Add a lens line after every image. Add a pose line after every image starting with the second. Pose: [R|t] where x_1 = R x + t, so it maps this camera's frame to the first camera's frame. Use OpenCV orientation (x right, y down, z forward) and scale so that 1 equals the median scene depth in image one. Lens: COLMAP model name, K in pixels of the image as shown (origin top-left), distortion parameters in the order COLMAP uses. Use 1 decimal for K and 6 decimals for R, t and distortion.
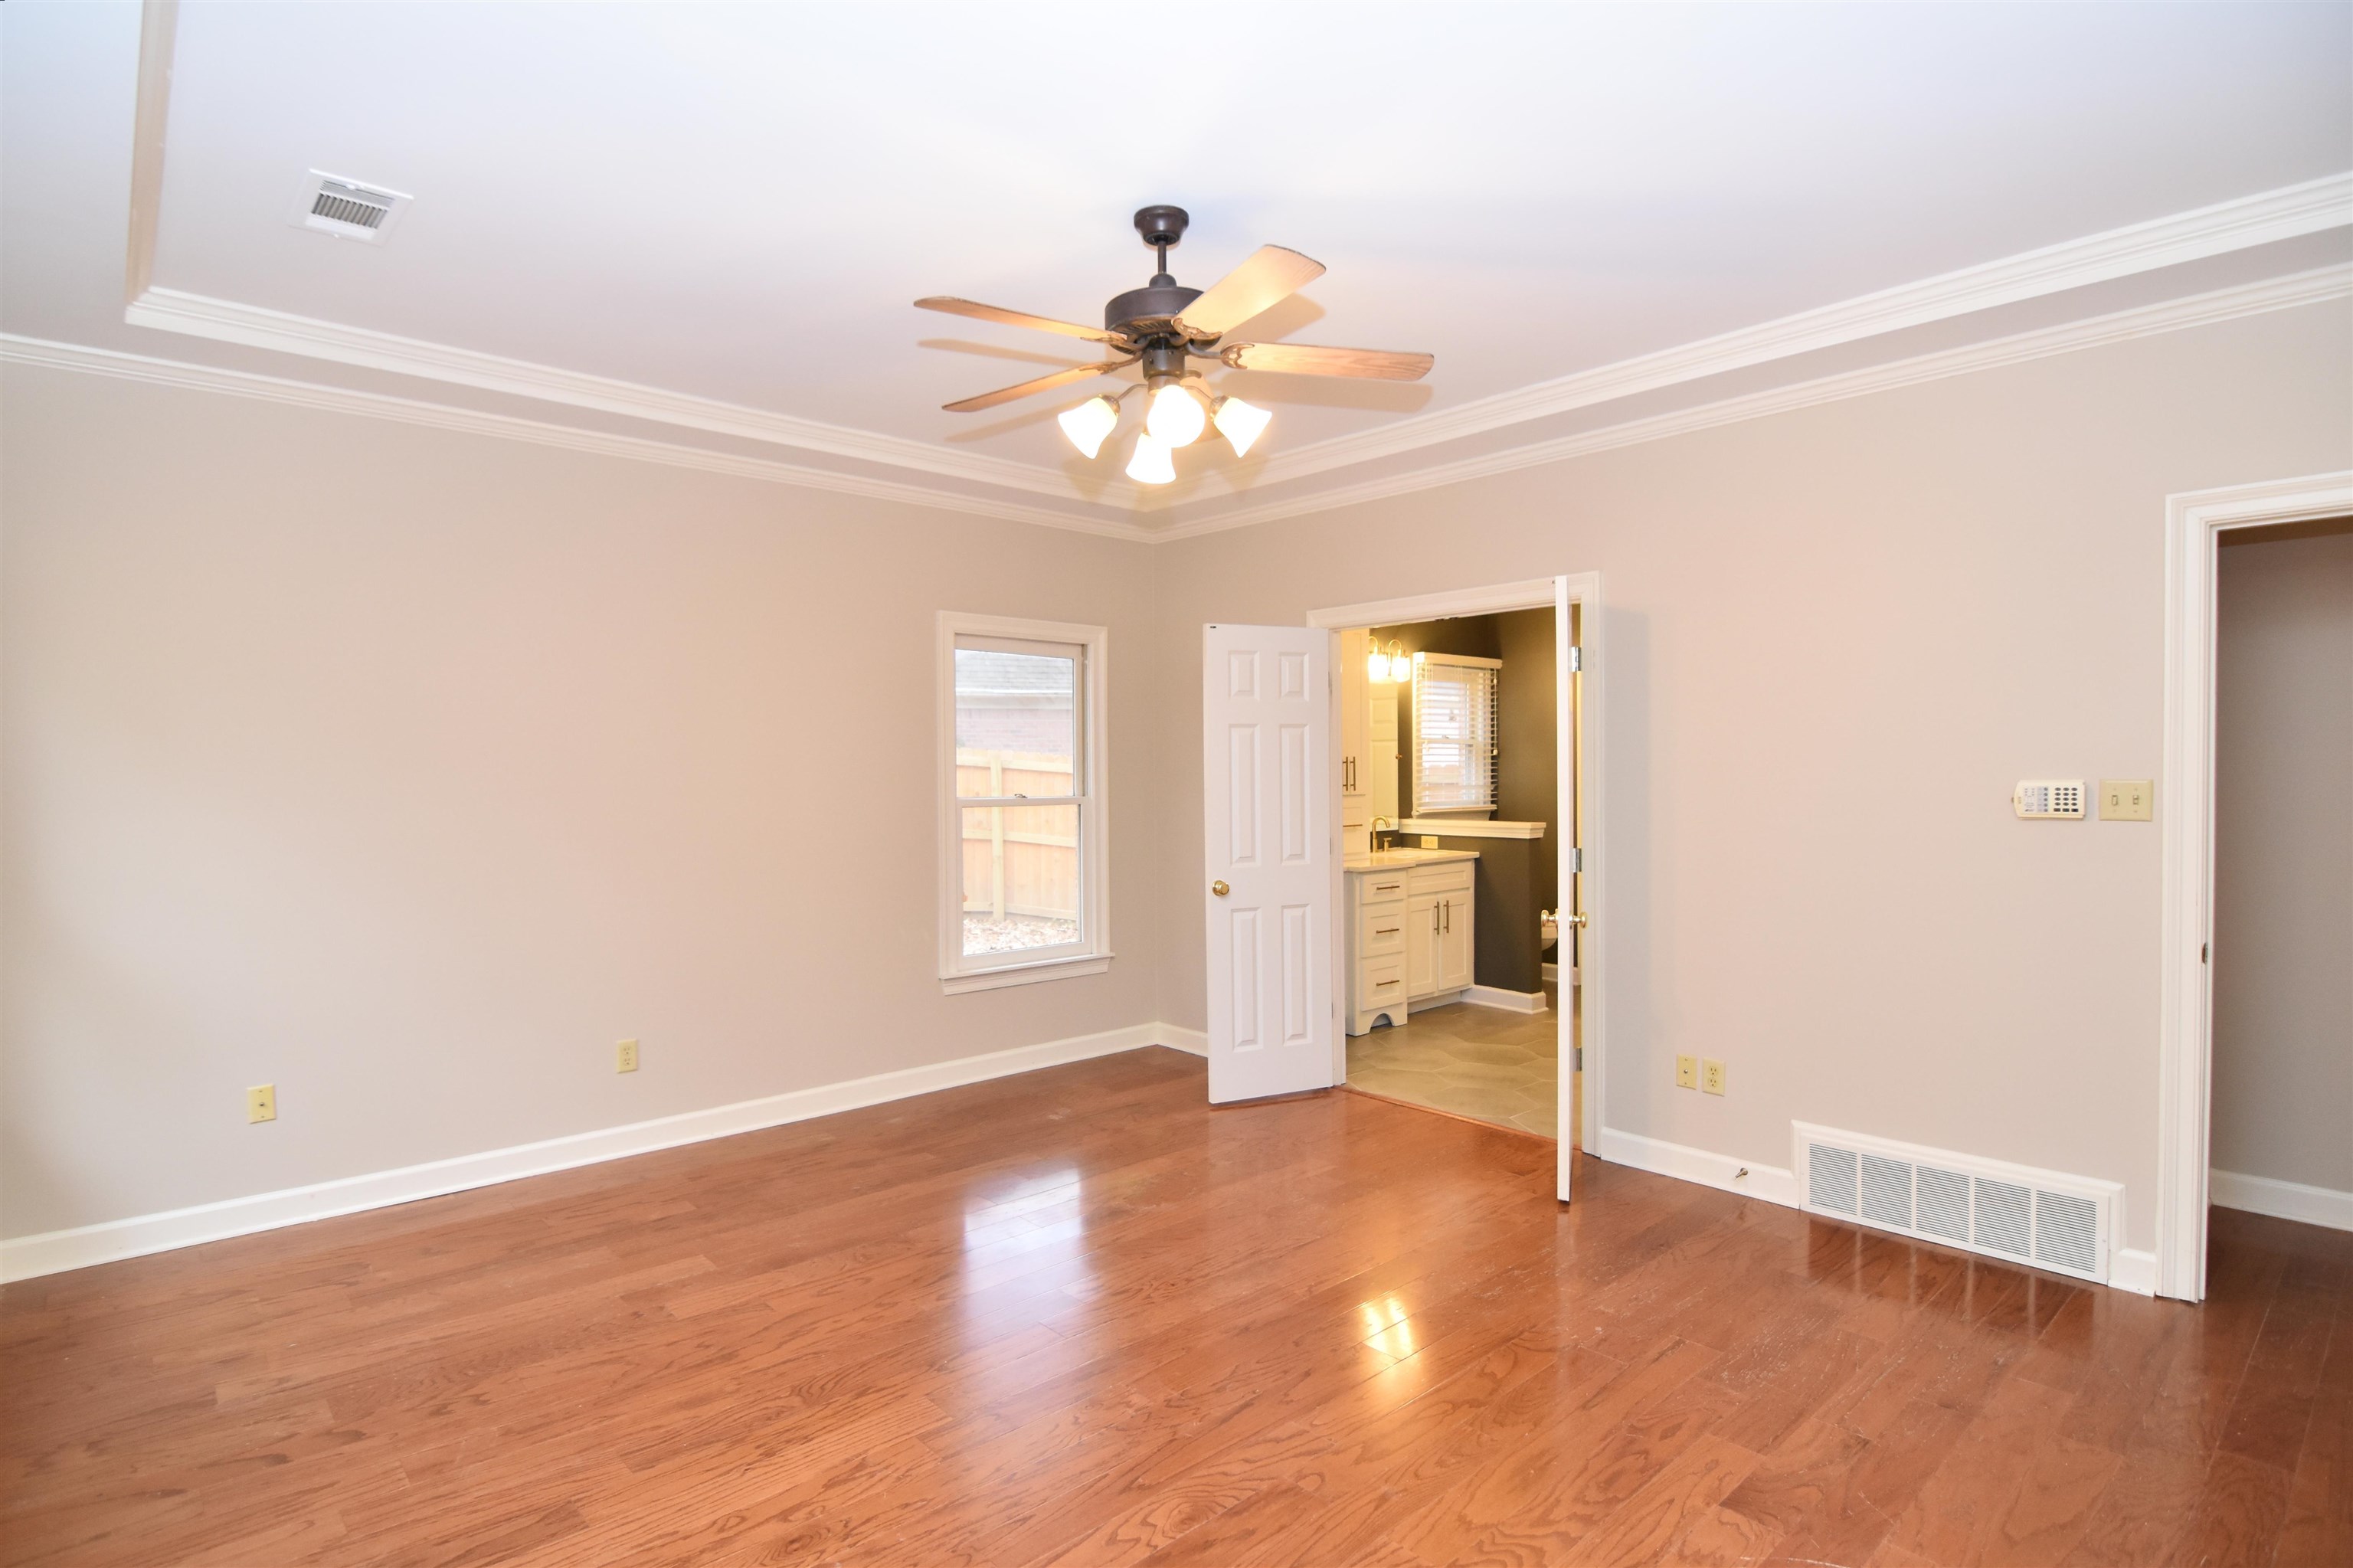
lens RADIAL K [[1216.9, 0, 1171.4], [0, 1216.9, 791.2], [0, 0, 1]] dist [-0.002878, -0.015096]
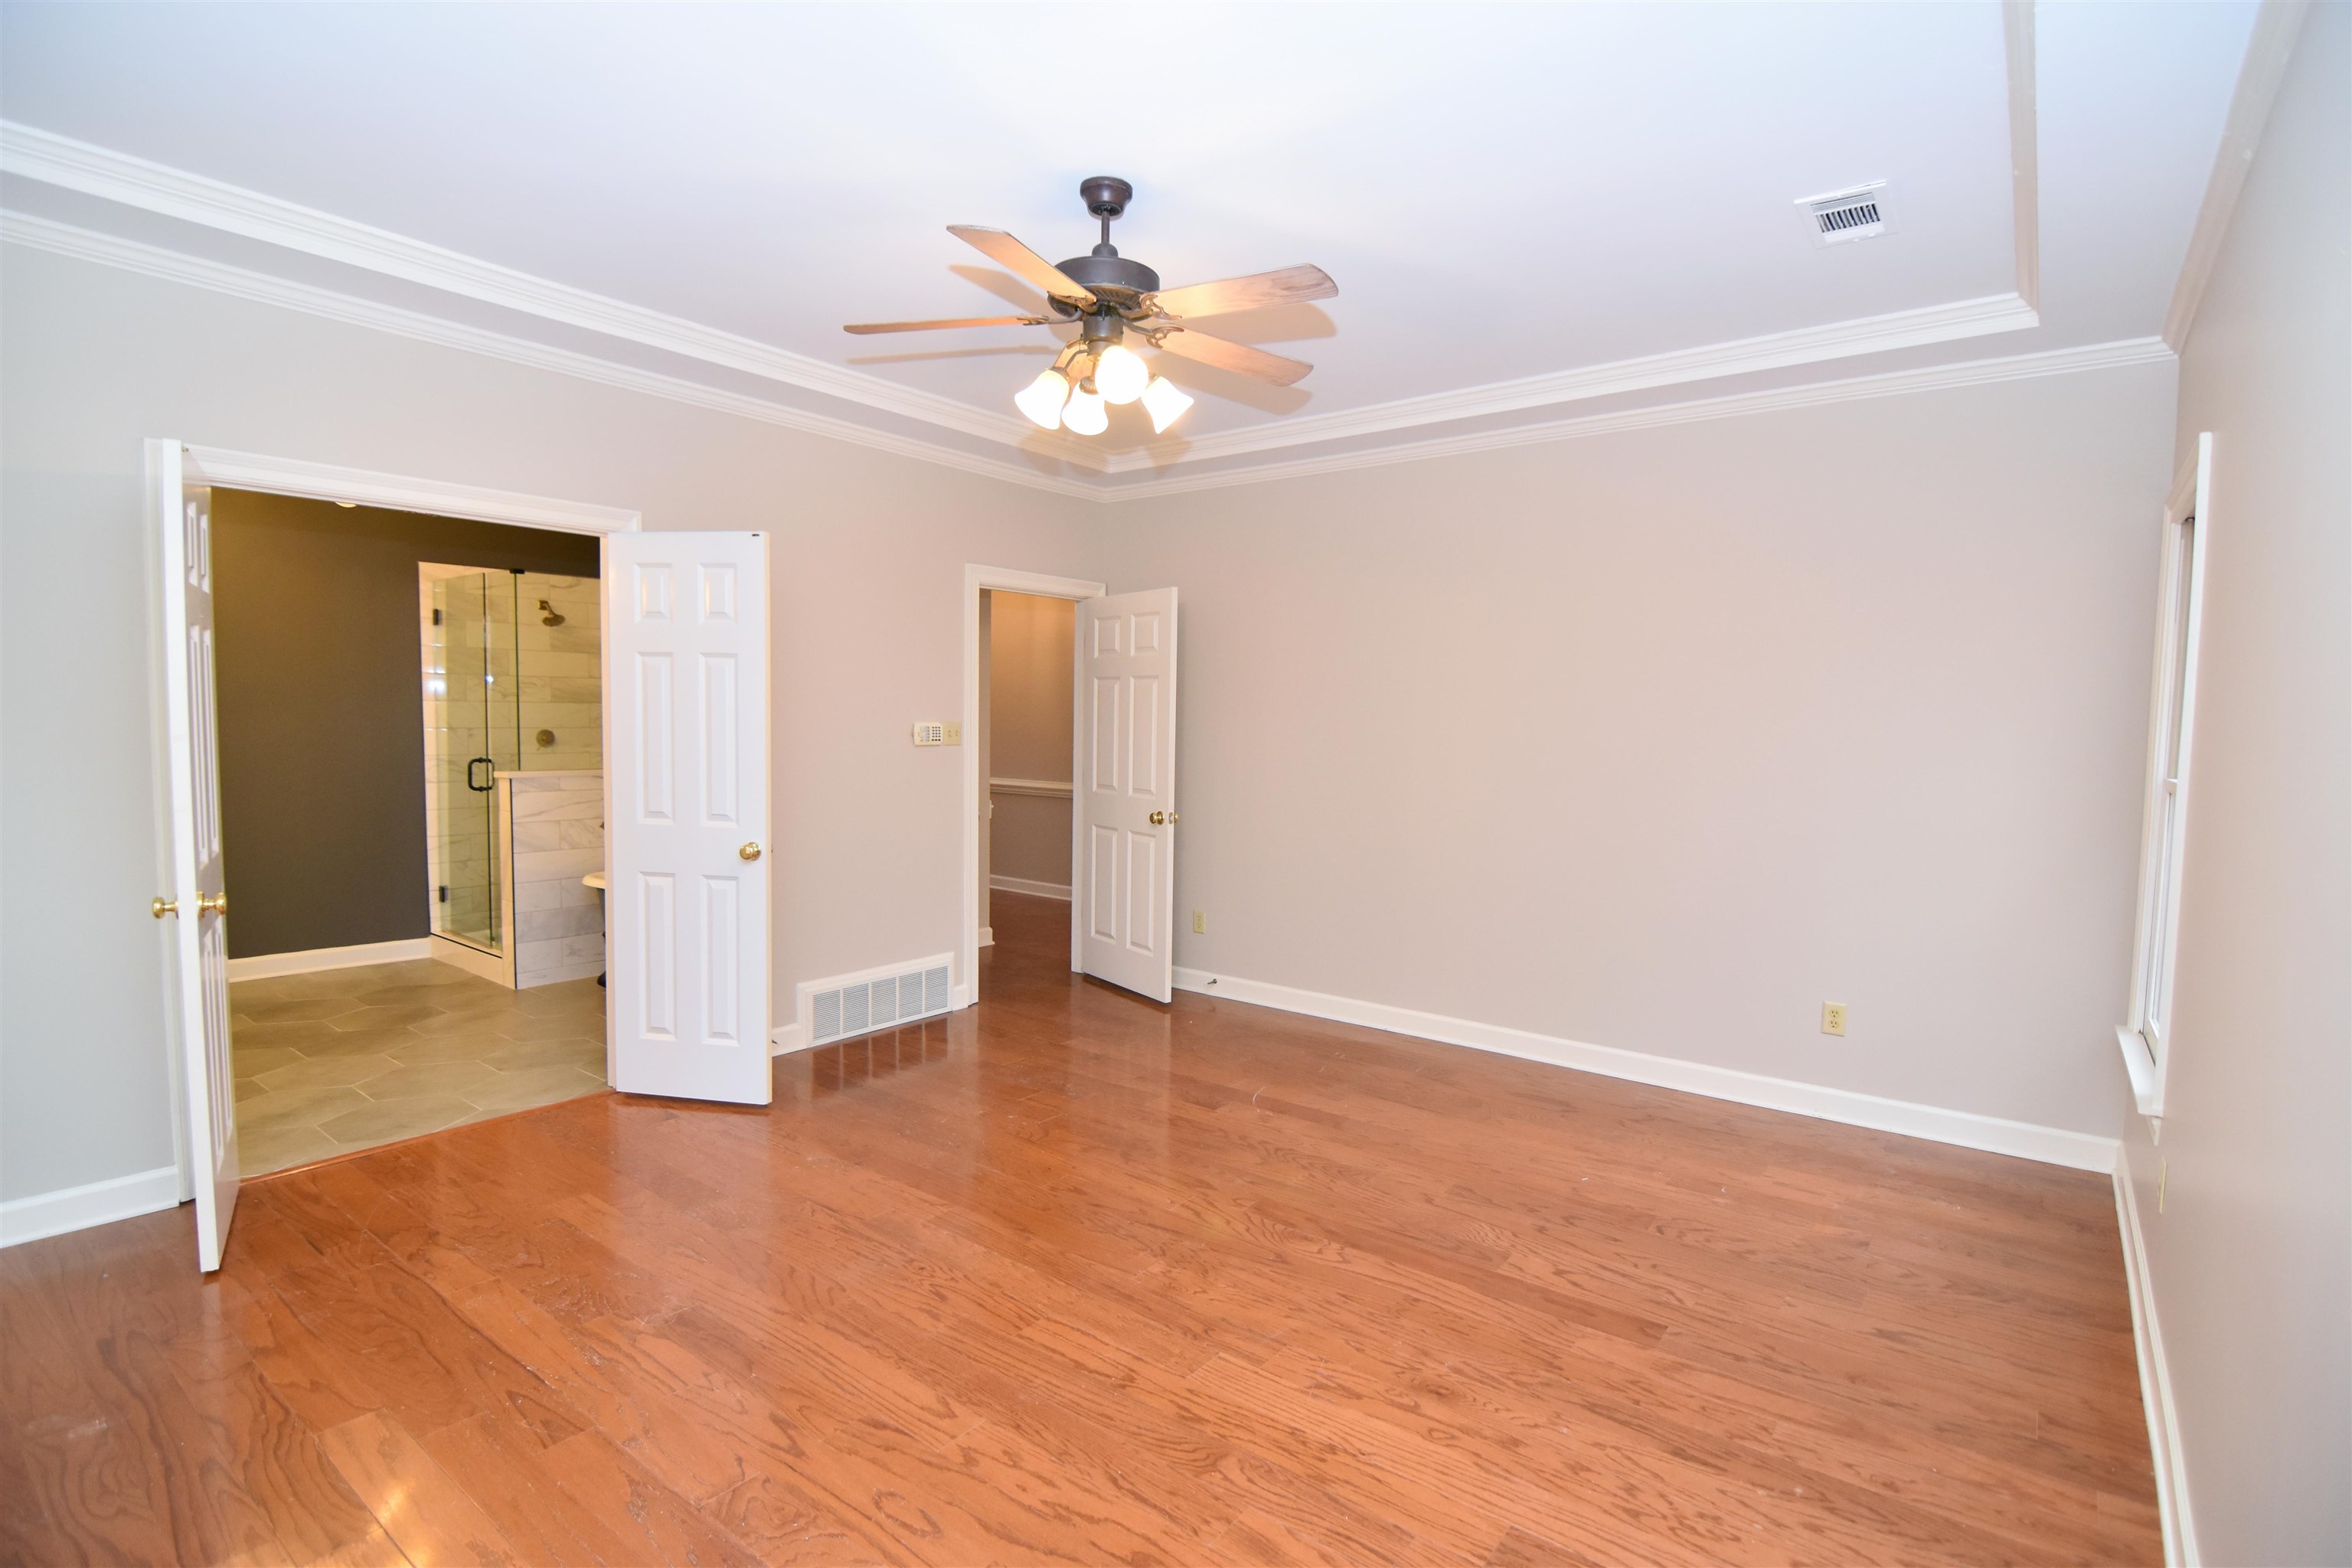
lens RADIAL K [[1131.7, 0, 1171.2], [0, 1131.7, 793.8], [0, 0, 1]] dist [-0.005922, -0.010816]
pose [[-0.185721, -0.065908, 0.980390, -1.006713], [0.003201, 0.997702, 0.067679, -0.017538], [-0.982597, 0.015708, -0.185084, 1.133369]]
